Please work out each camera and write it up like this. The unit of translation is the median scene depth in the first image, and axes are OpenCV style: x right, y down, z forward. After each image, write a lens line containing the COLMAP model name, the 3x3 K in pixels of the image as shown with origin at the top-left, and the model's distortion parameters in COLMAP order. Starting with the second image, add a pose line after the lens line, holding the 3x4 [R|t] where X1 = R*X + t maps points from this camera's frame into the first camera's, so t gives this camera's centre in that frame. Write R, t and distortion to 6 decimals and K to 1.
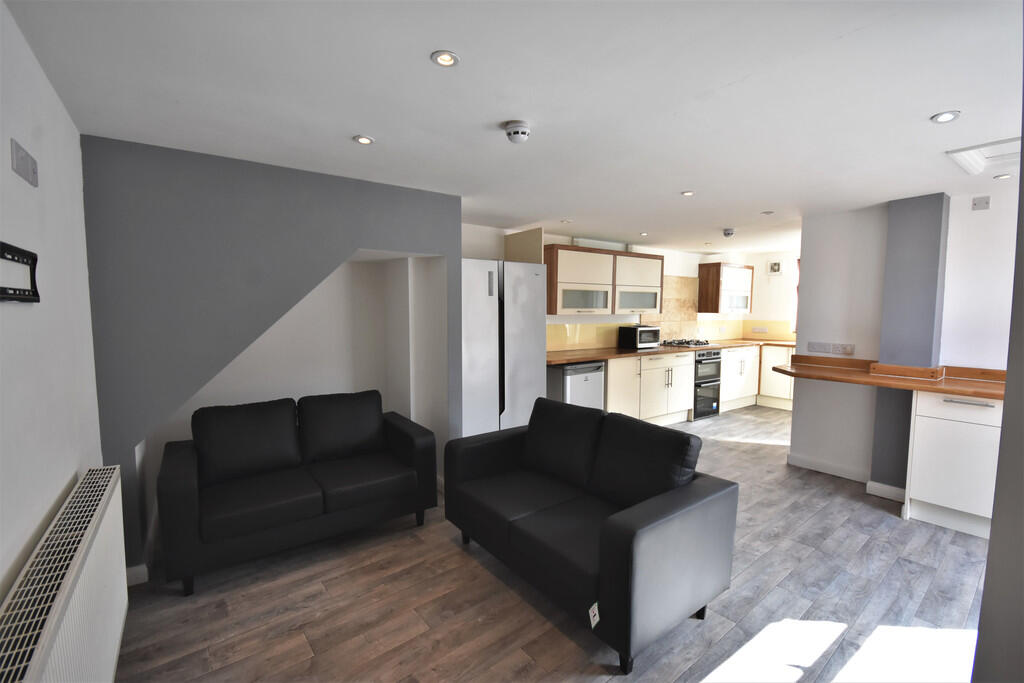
lens RADIAL K [[453.0, 0, 506.5], [0, 453.0, 346.9], [0, 0, 1]] dist [-0.010930, -0.001097]
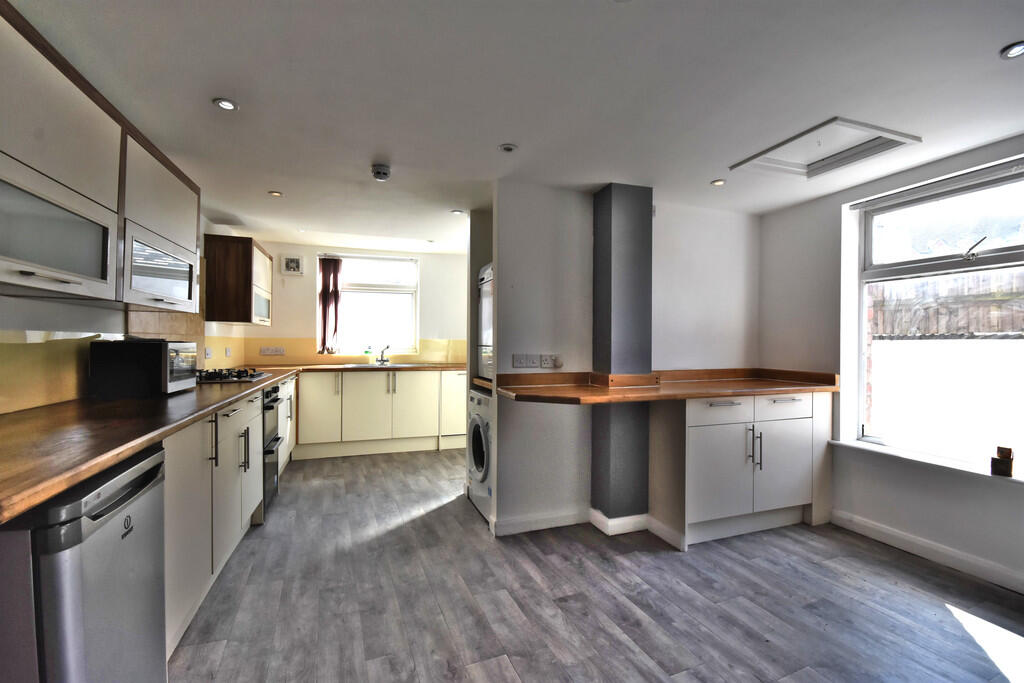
lens RADIAL K [[453.0, 0, 521.0], [0, 453.0, 345.4], [0, 0, 1]] dist [-0.010930, -0.001097]
pose [[0.267165, -0.006936, 0.963626, -0.009556], [0.077060, 0.996925, -0.014189, -0.009380], [-0.960565, 0.078048, 0.266878, 0.539523]]
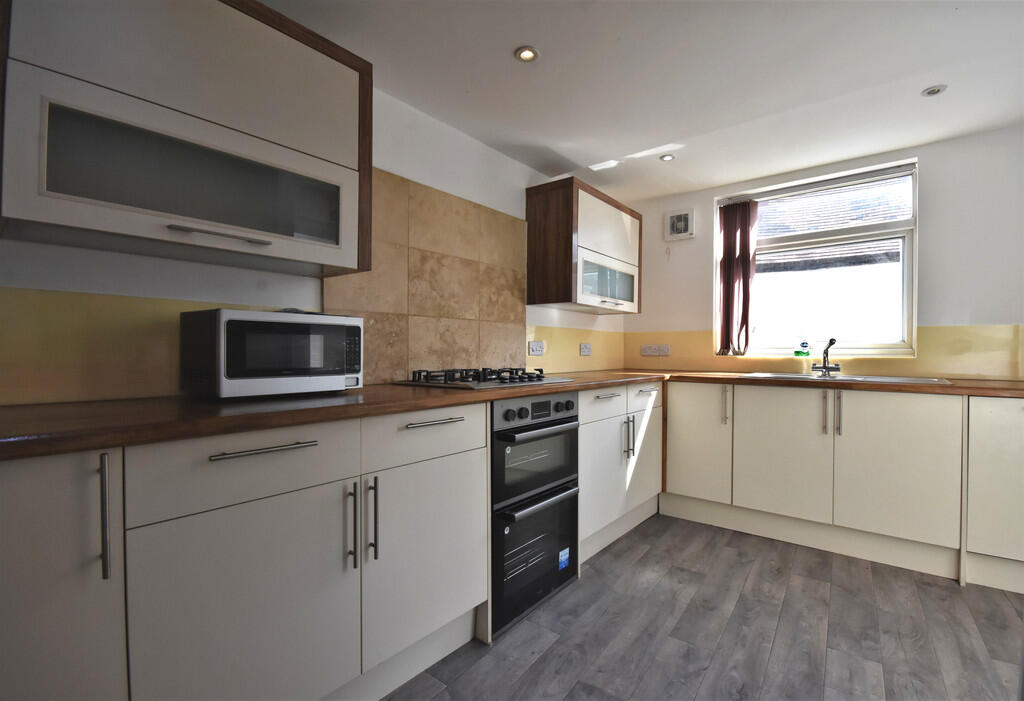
lens RADIAL K [[456.6, 0, 530.2], [0, 456.6, 357.5], [0, 0, 1]] dist [-0.006652, -0.000146]
pose [[0.956192, -0.001198, 0.292738, 0.339406], [0.021866, 0.997490, -0.067340, 0.000796], [-0.291923, 0.070791, 0.953819, 0.675569]]
